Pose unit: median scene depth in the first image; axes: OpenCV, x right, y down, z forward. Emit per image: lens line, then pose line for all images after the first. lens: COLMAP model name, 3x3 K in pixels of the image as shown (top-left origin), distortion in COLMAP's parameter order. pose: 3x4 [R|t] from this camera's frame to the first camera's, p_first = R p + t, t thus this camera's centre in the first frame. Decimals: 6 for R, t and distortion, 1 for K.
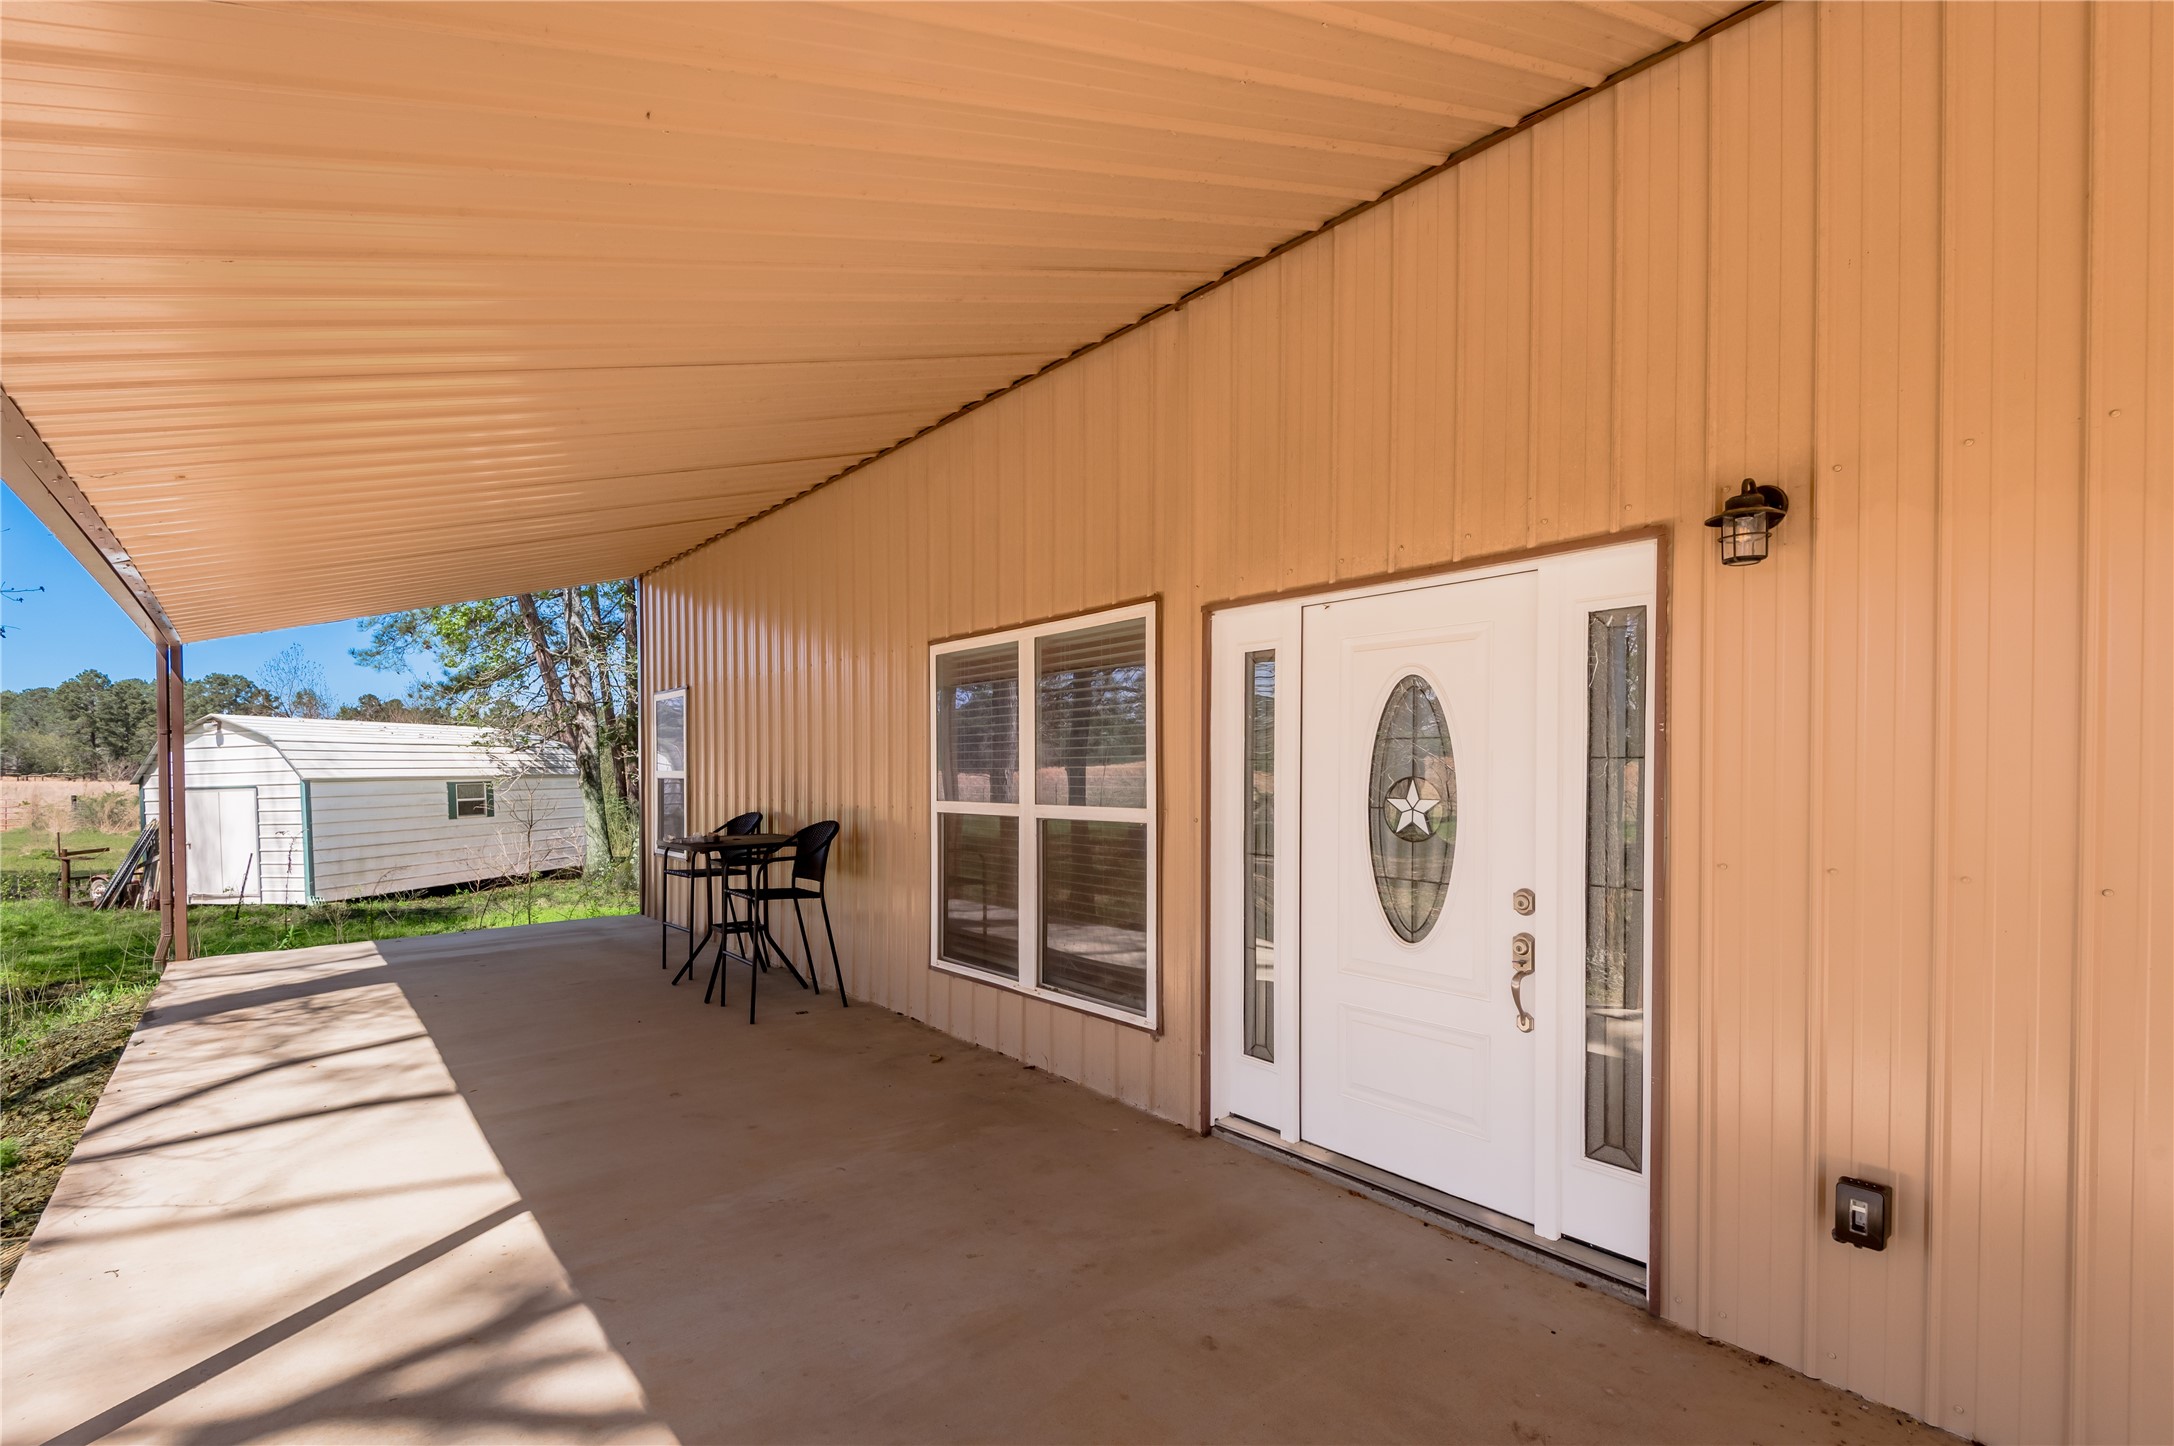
lens RADIAL K [[1019.6, 0, 1020.6], [0, 1019.6, 783.9], [0, 0, 1]] dist [0.015293, -0.000755]
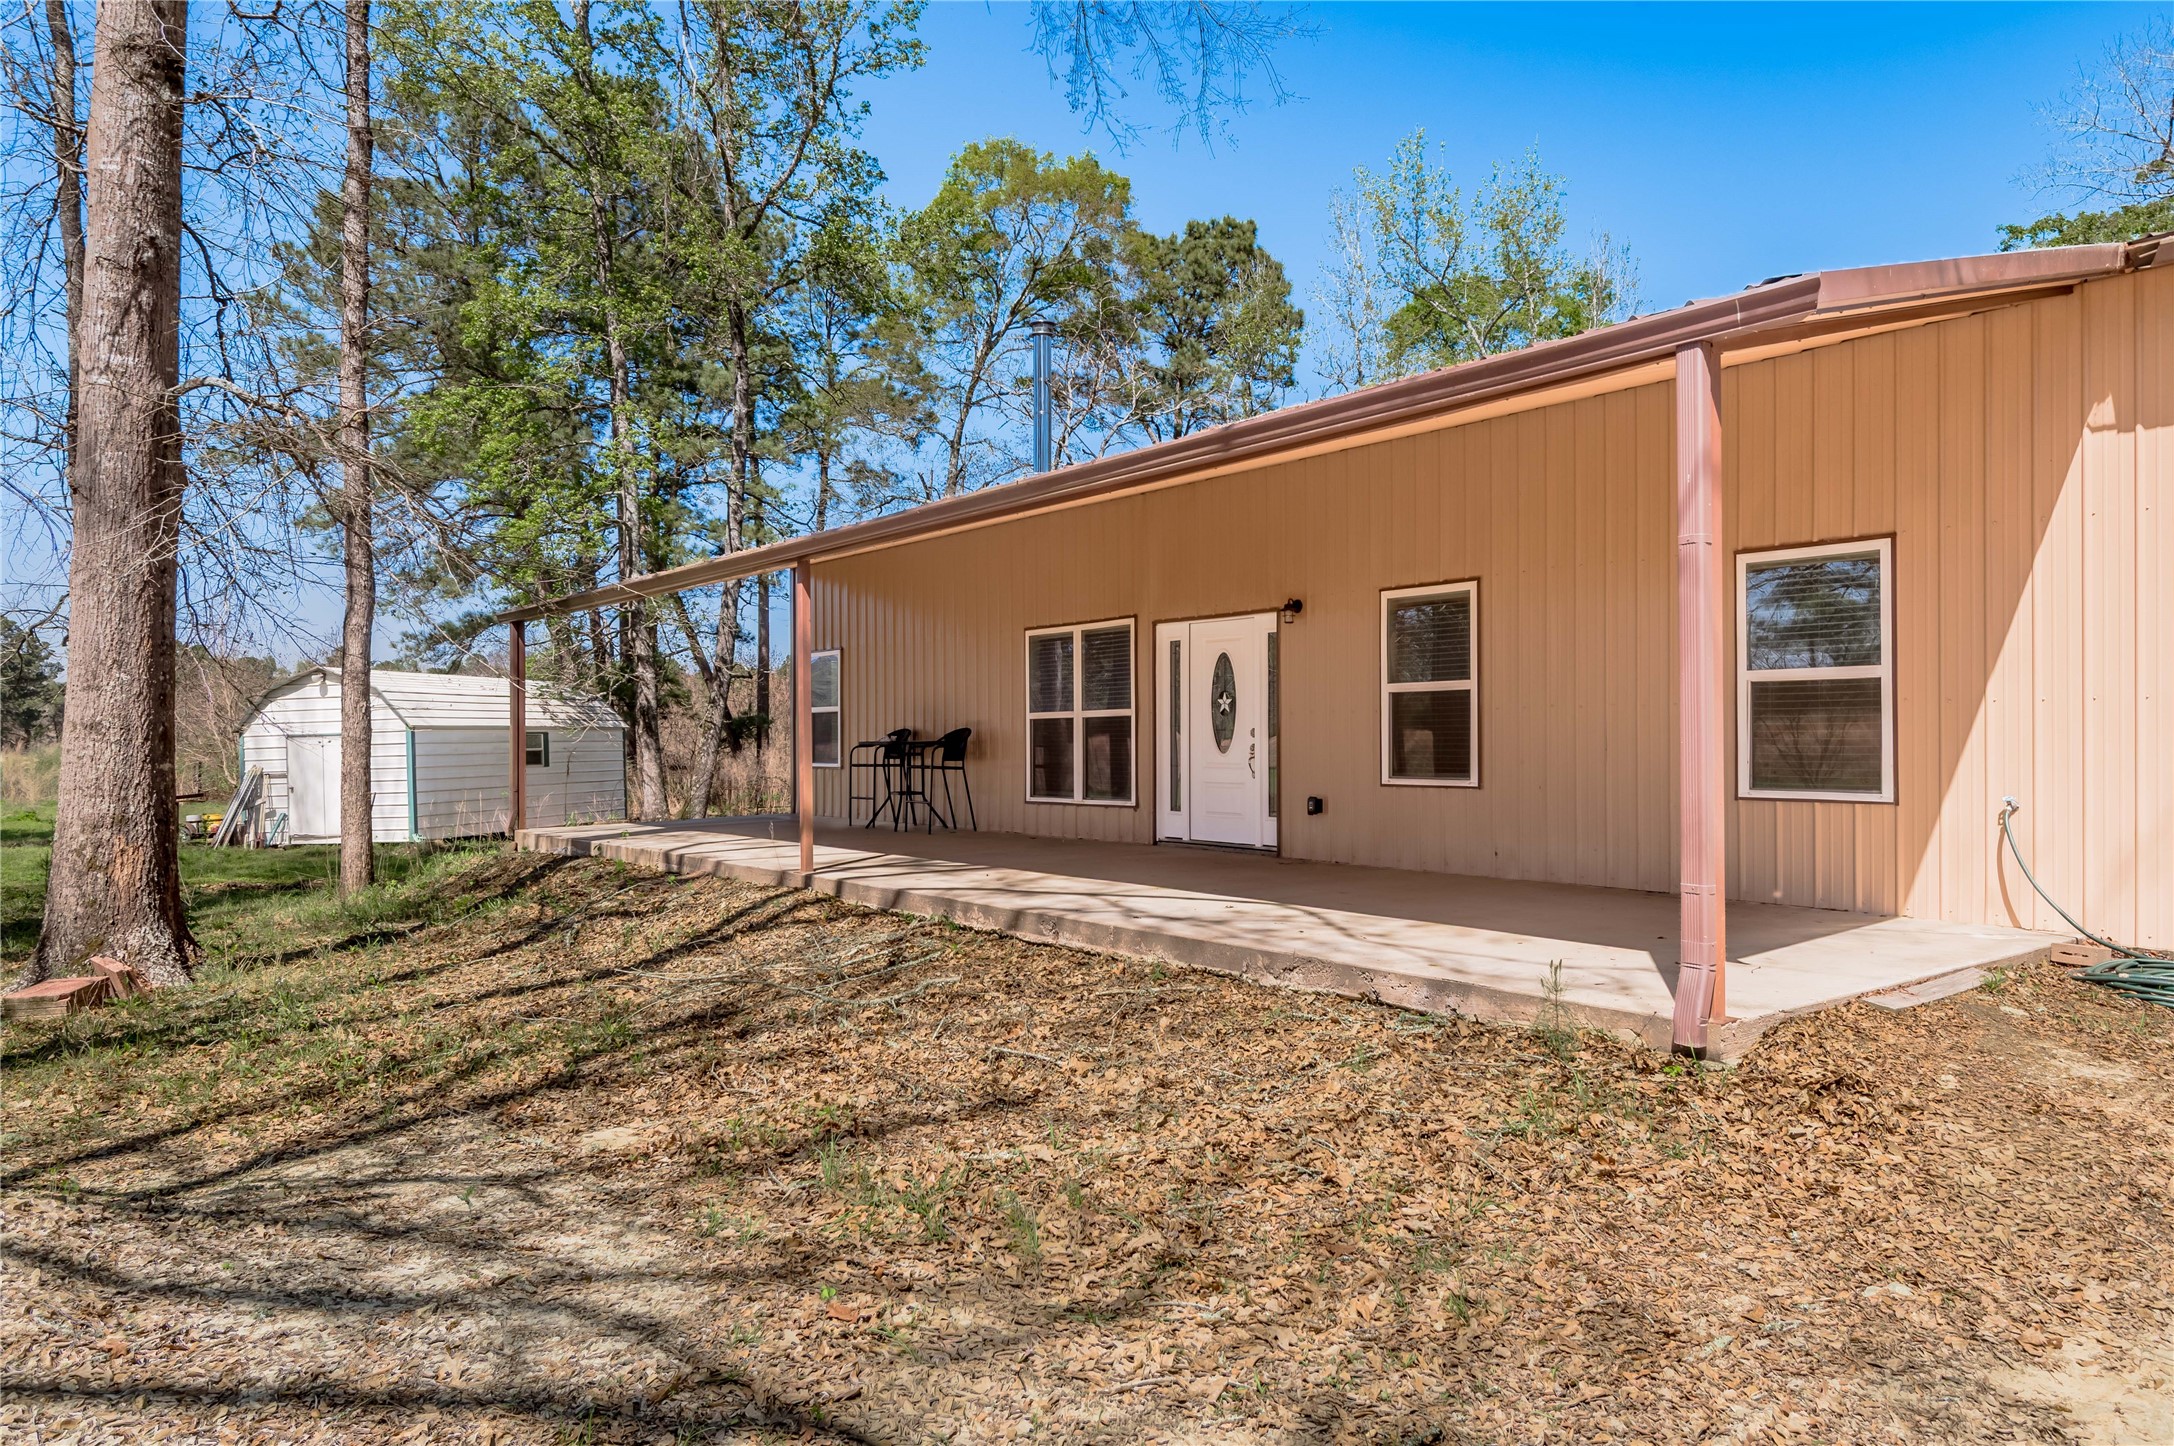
lens RADIAL K [[1448.8, 0, 1083.8], [0, 1448.8, 725.7], [0, 0, 1]] dist [0.022226, 0.000575]
pose [[0.999904, -0.001841, 0.013754, -0.019102], [0.002195, 0.999665, -0.025771, 0.107853], [-0.013702, 0.025799, 0.999573, -1.656165]]
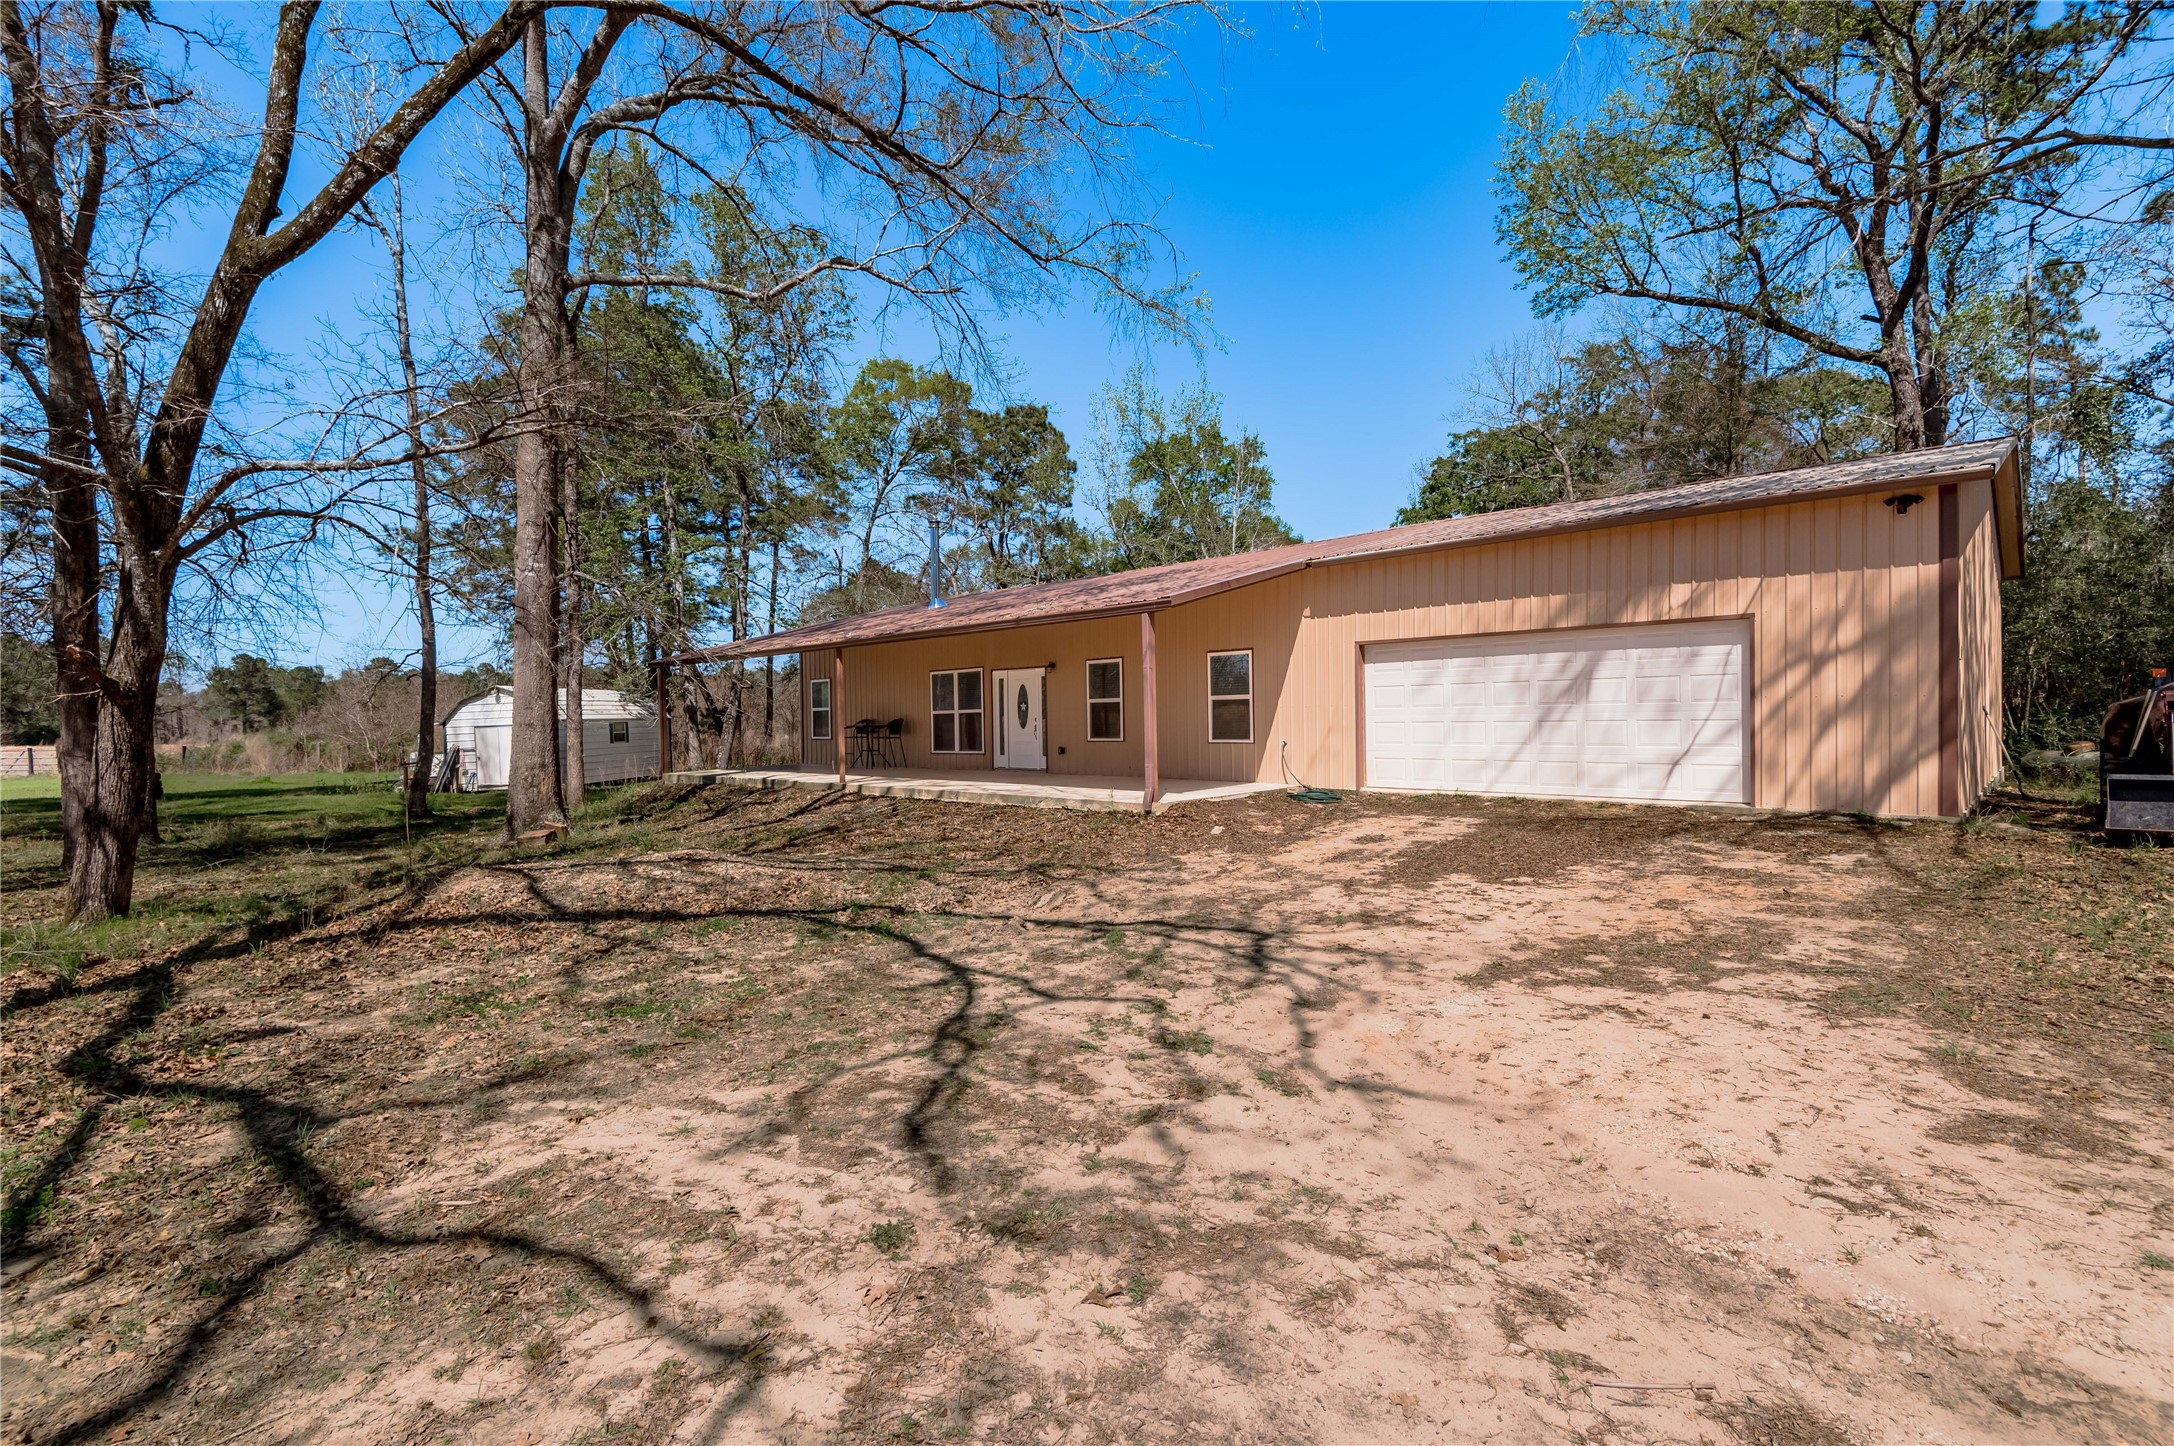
lens RADIAL K [[1019.6, 0, 1090.5], [0, 1019.6, 712.2], [0, 0, 1]] dist [0.015293, -0.000755]
pose [[0.986765, -0.014714, 0.161485, -0.115274], [0.018297, 0.999618, -0.020722, 0.113064], [-0.161118, 0.023402, 0.986658, -2.987851]]
